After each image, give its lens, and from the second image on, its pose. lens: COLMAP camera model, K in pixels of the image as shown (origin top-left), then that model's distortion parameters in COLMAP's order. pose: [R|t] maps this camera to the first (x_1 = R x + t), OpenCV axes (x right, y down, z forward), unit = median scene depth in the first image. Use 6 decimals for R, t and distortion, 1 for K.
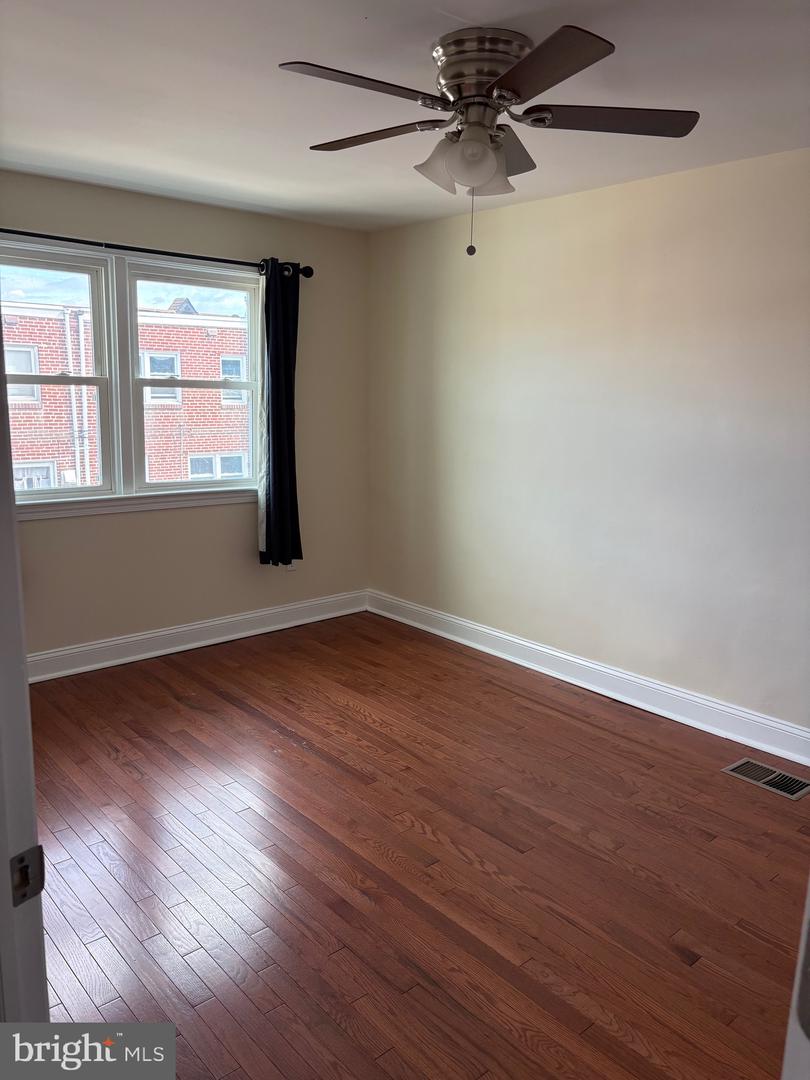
lens RADIAL K [[827.9, 0, 401.7], [0, 827.9, 541.2], [0, 0, 1]] dist [0.037896, -0.048786]
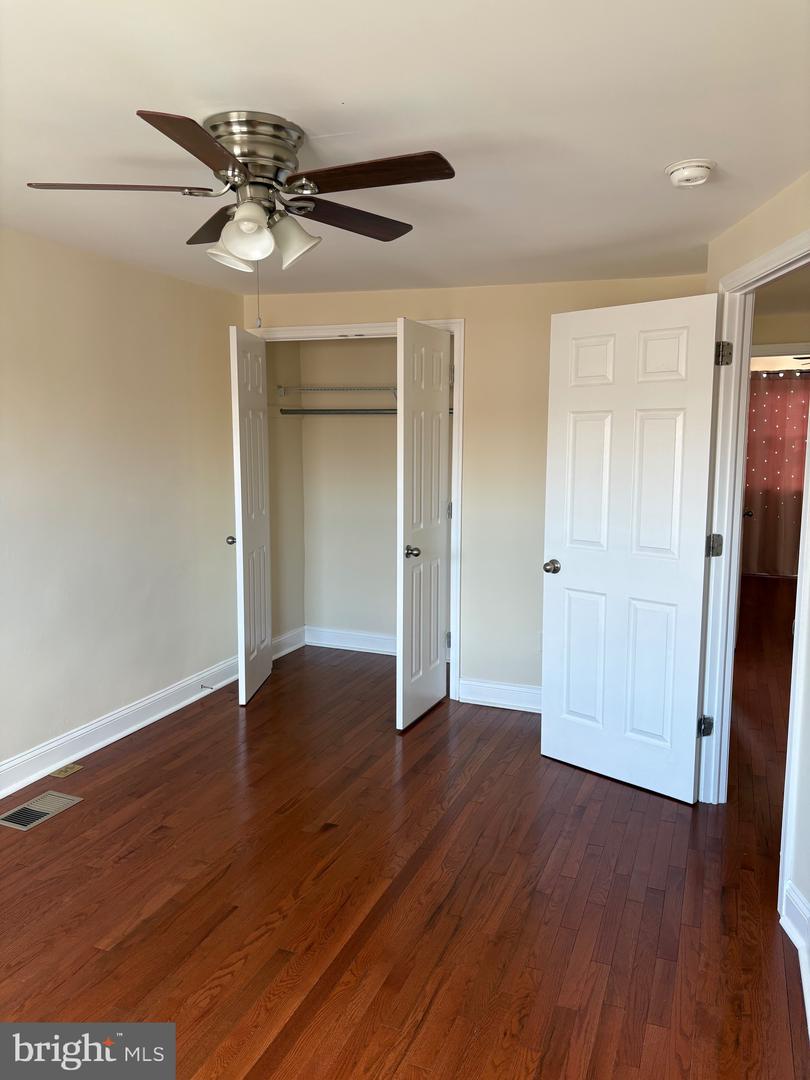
lens RADIAL K [[827.9, 0, 401.7], [0, 827.9, 541.2], [0, 0, 1]] dist [0.037896, -0.048786]
pose [[-0.465015, -0.141173, 0.873975, -0.823432], [0.153008, 0.959532, 0.236403, -0.282081], [-0.871981, 0.243656, -0.424596, 1.215395]]
